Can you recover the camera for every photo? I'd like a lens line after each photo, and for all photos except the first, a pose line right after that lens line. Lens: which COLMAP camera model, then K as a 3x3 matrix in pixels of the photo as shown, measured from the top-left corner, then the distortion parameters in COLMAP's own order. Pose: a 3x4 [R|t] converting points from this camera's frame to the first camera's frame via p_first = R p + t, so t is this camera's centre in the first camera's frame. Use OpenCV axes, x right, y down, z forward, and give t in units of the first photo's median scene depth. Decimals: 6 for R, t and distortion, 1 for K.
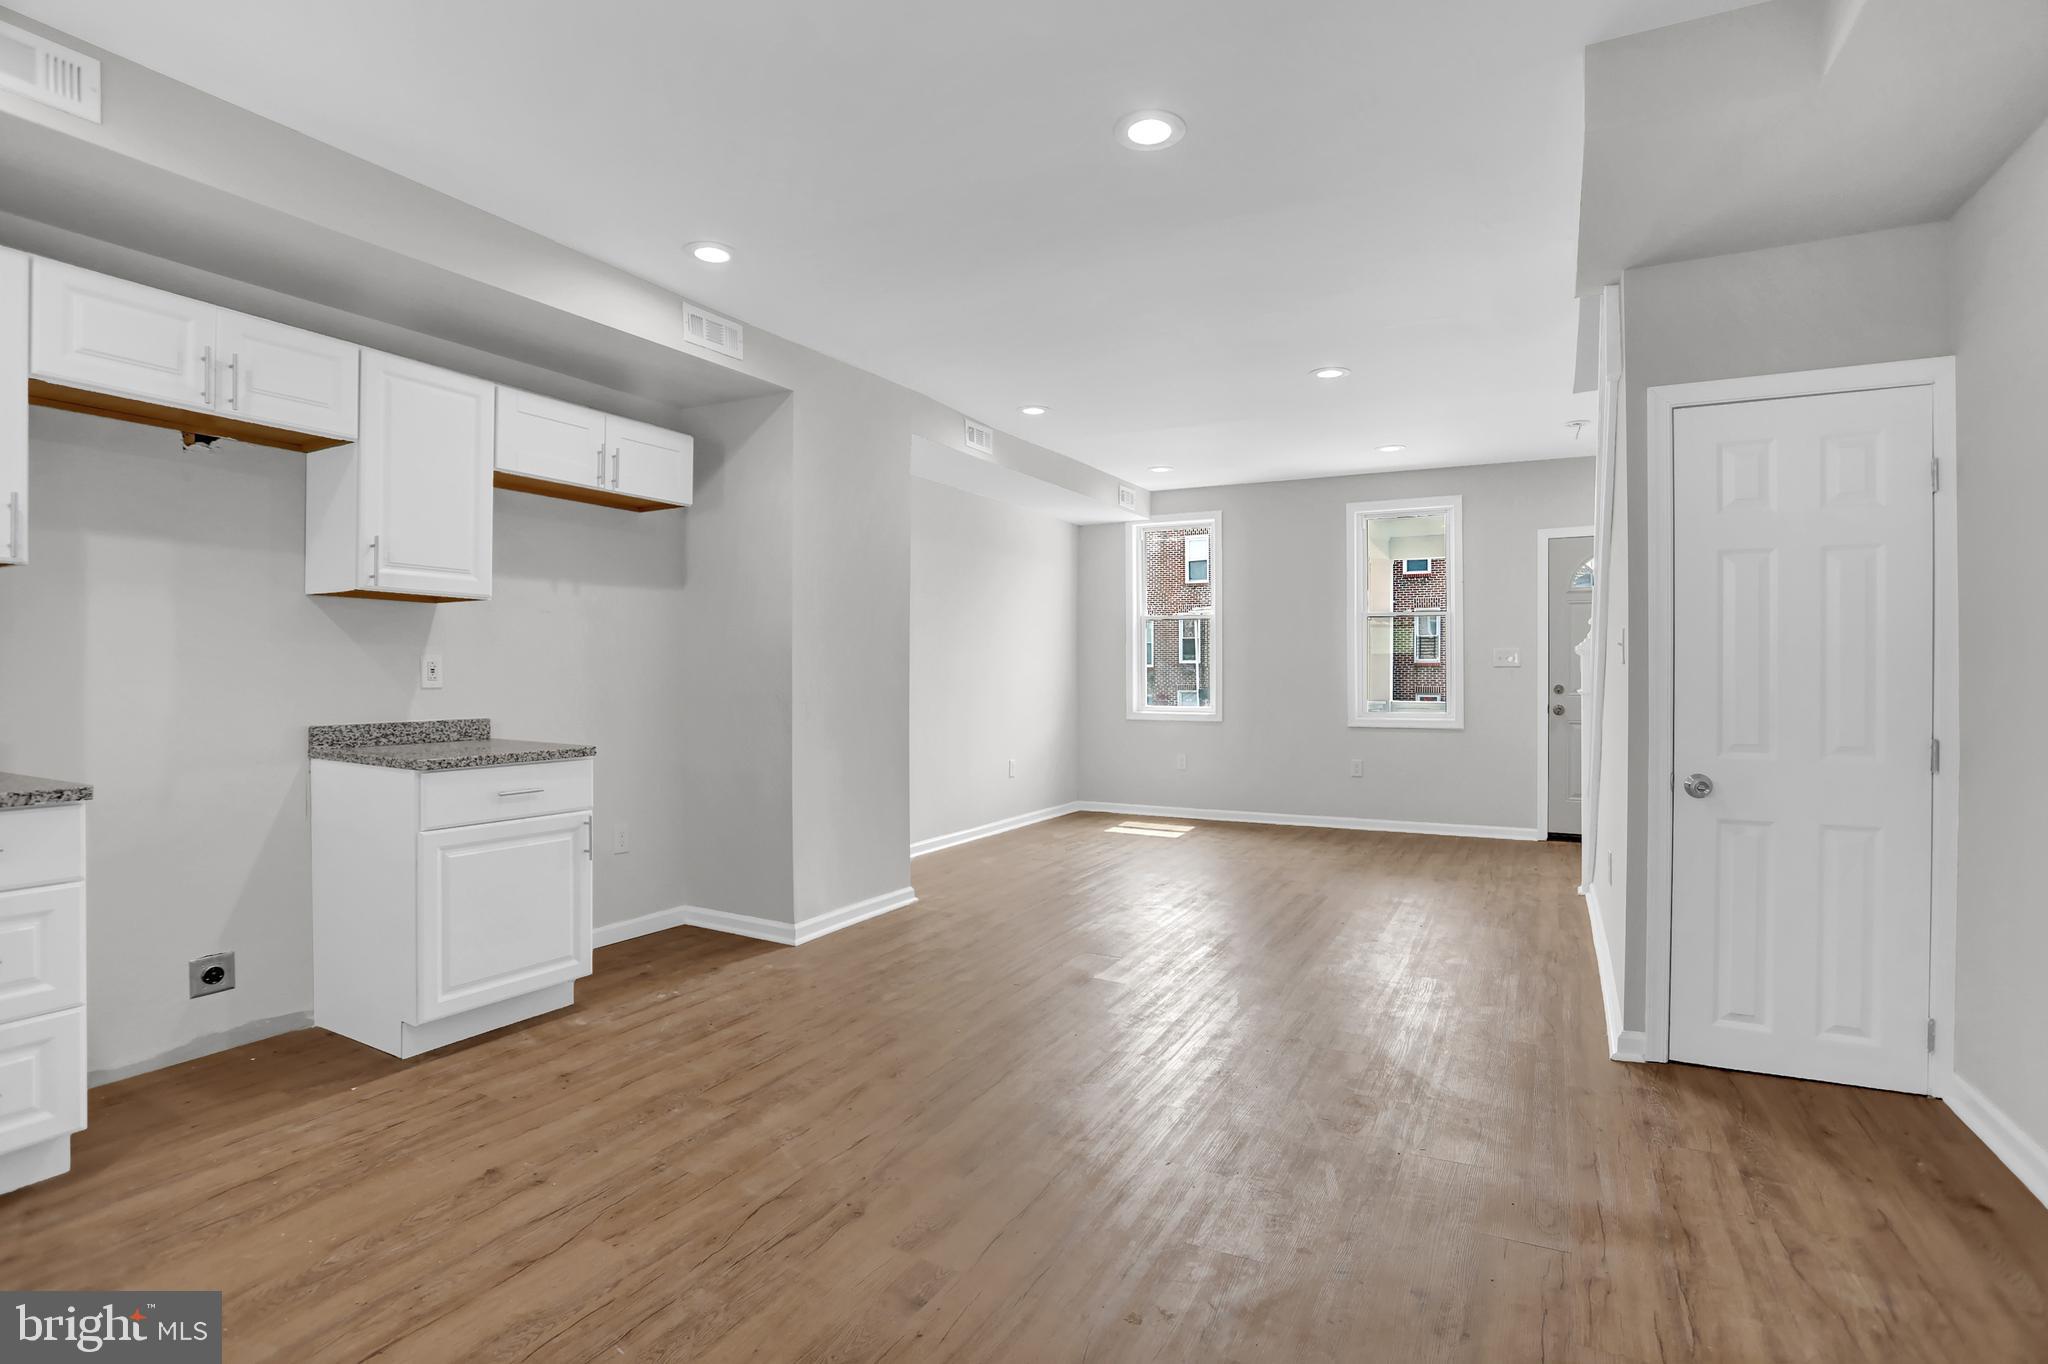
lens RADIAL K [[991.0, 0, 1028.5], [0, 991.0, 675.0], [0, 0, 1]] dist [-0.075968, 0.033523]
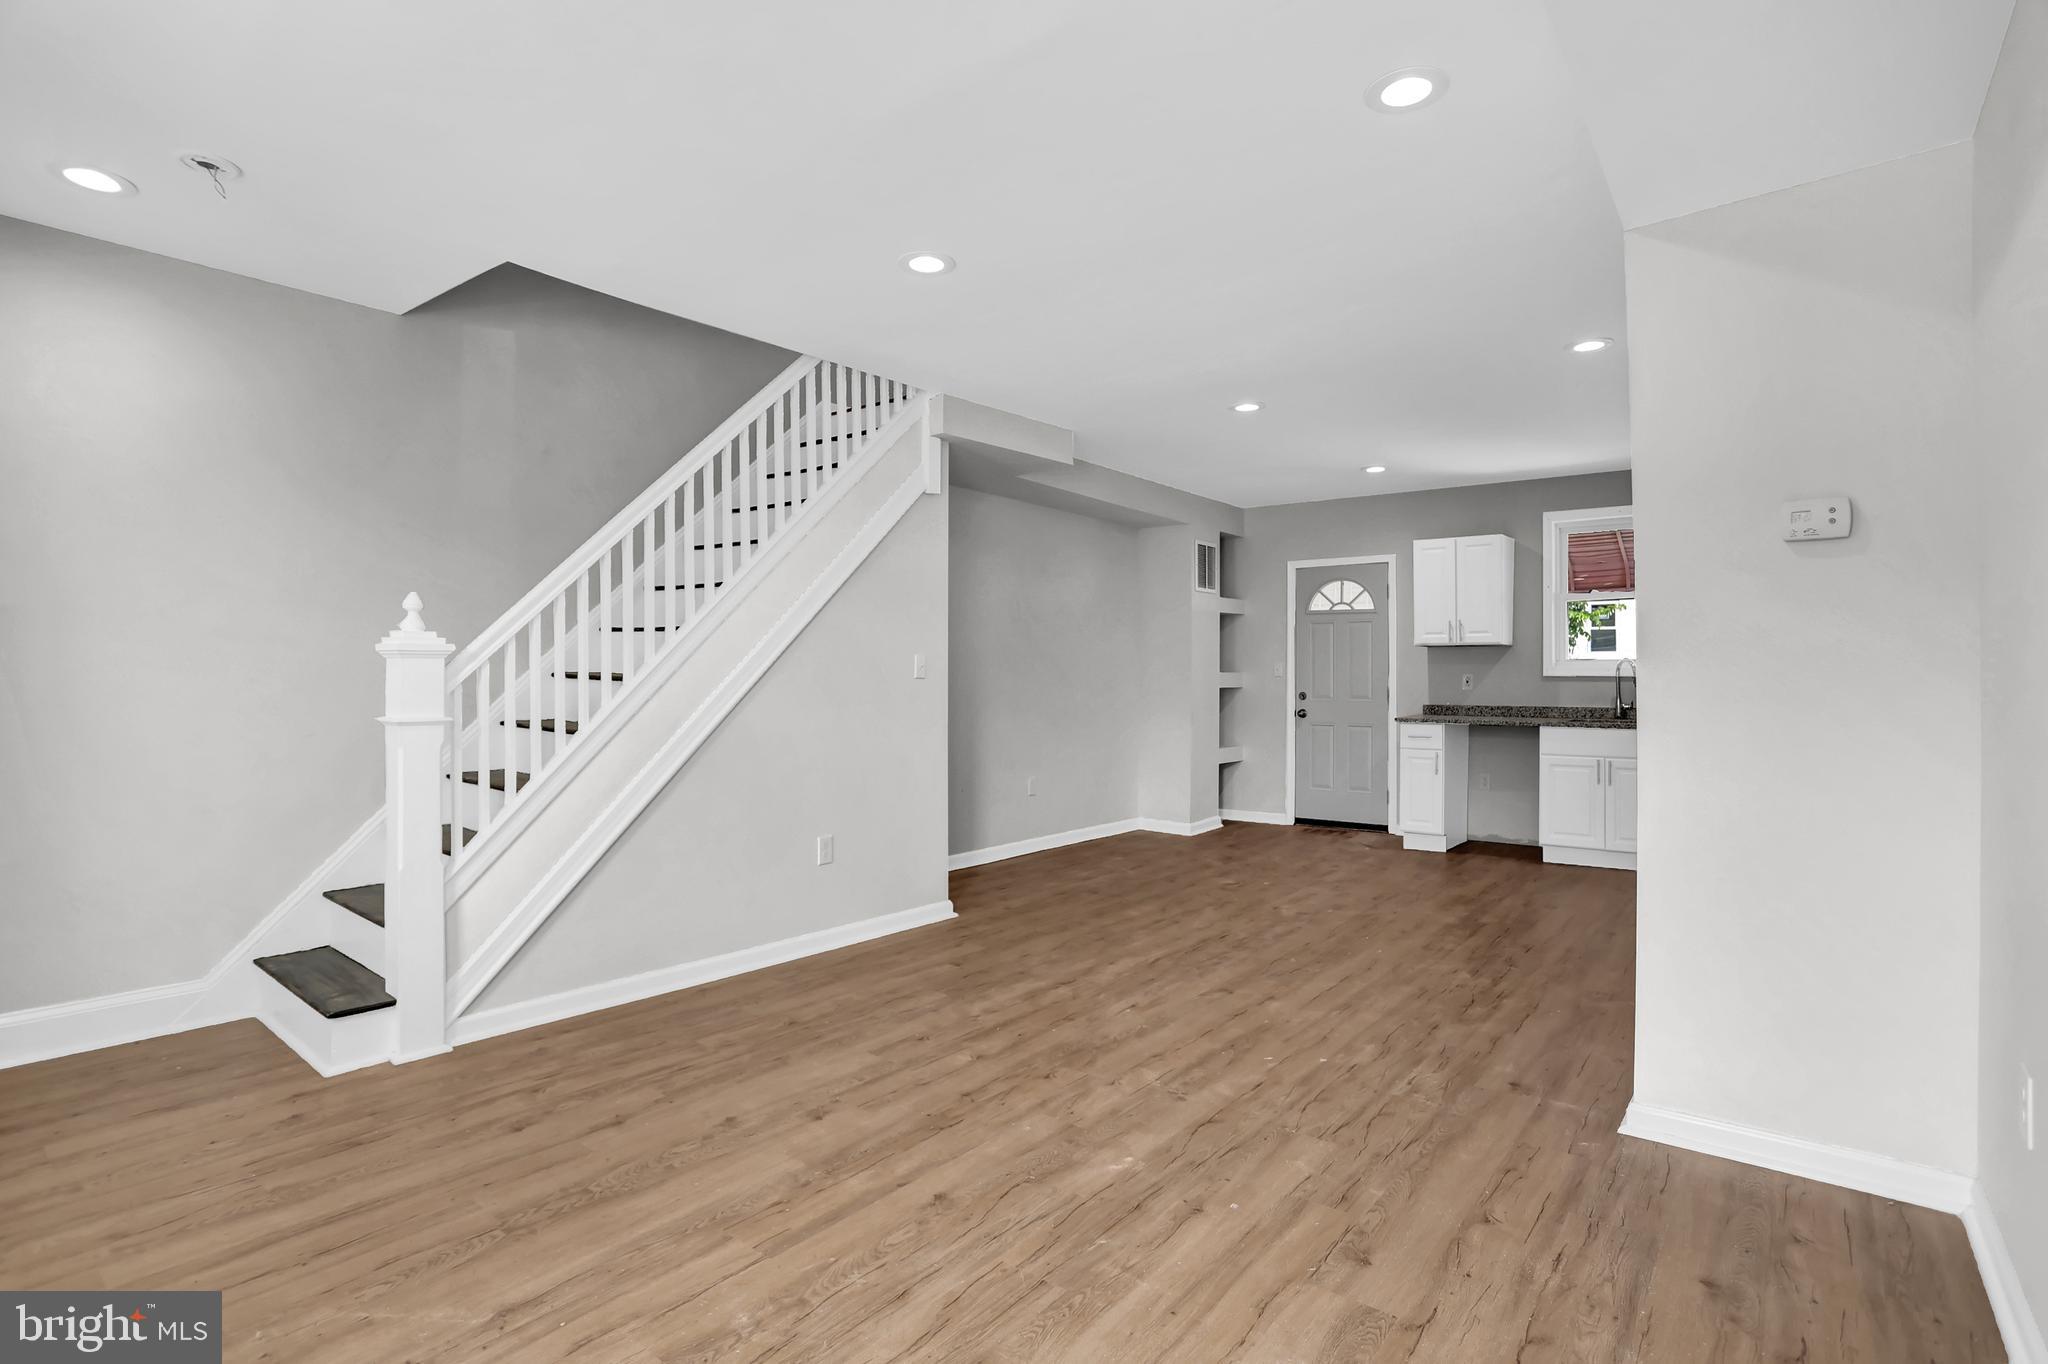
lens RADIAL K [[998.4, 0, 1030.7], [0, 998.4, 679.4], [0, 0, 1]] dist [-0.079329, 0.036843]
pose [[-0.983208, -0.000243, 0.182489, 0.159247], [0.000859, 0.999982, 0.005960, -0.018383], [-0.182487, 0.006017, -0.983190, 2.516015]]
